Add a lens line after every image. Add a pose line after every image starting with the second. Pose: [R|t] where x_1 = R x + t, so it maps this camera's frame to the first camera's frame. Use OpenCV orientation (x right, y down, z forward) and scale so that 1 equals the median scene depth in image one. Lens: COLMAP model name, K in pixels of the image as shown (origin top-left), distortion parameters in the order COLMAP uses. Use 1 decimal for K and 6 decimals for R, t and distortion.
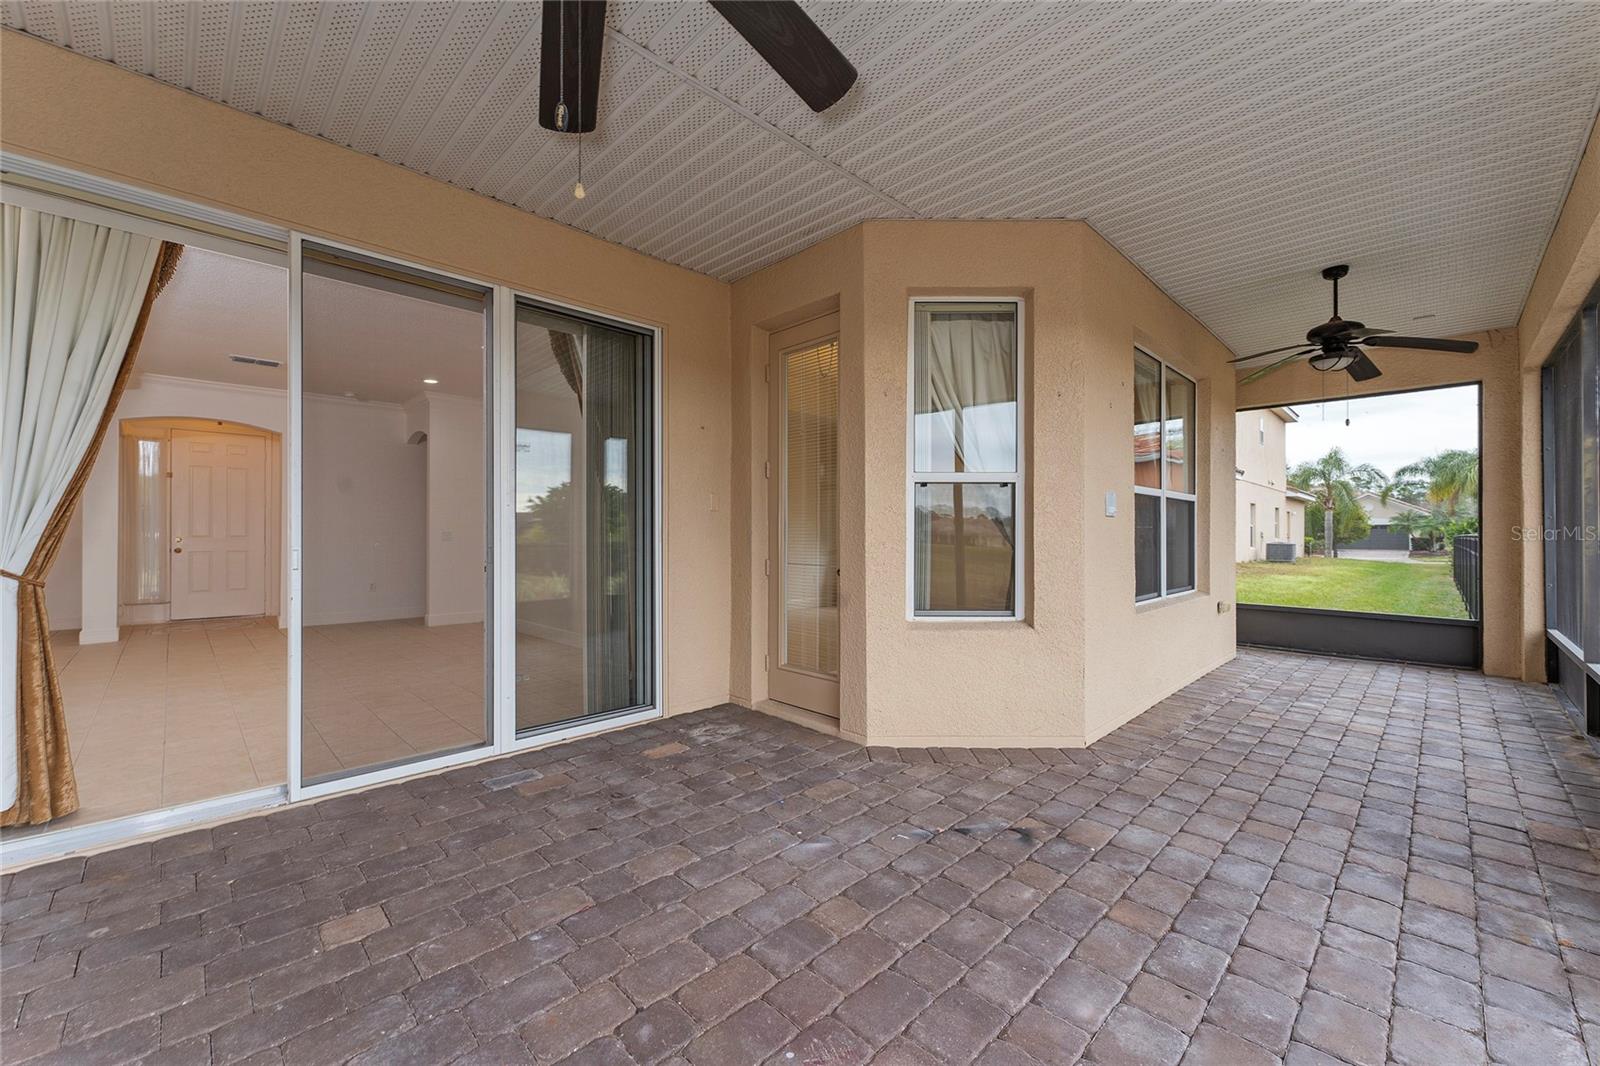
lens RADIAL K [[640.9, 0, 800.2], [0, 640.9, 534.8], [0, 0, 1]] dist [0.002453, 0.000409]
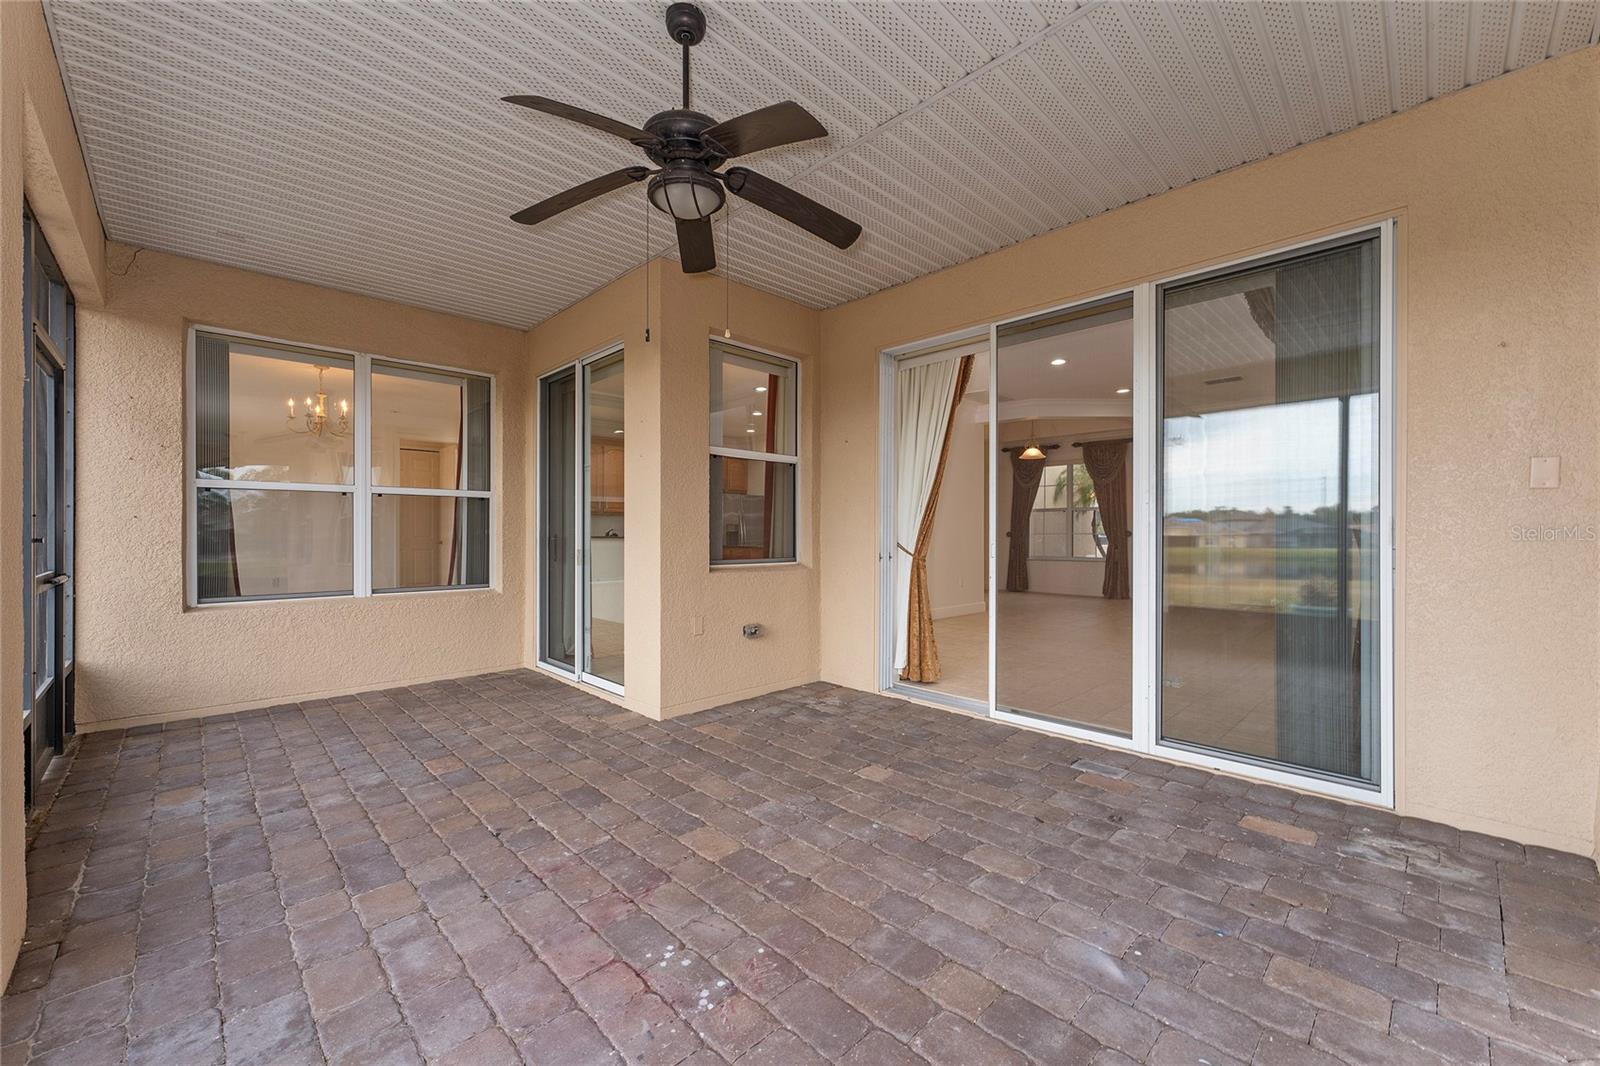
lens RADIAL K [[640.9, 0, 800.4], [0, 640.9, 533.0], [0, 0, 1]] dist [0.002453, 0.000409]
pose [[-0.017106, -0.000150, -0.999854, 0.603015], [0.002525, 0.999997, -0.000193, -0.001539], [0.999850, -0.002528, -0.017106, 0.537682]]
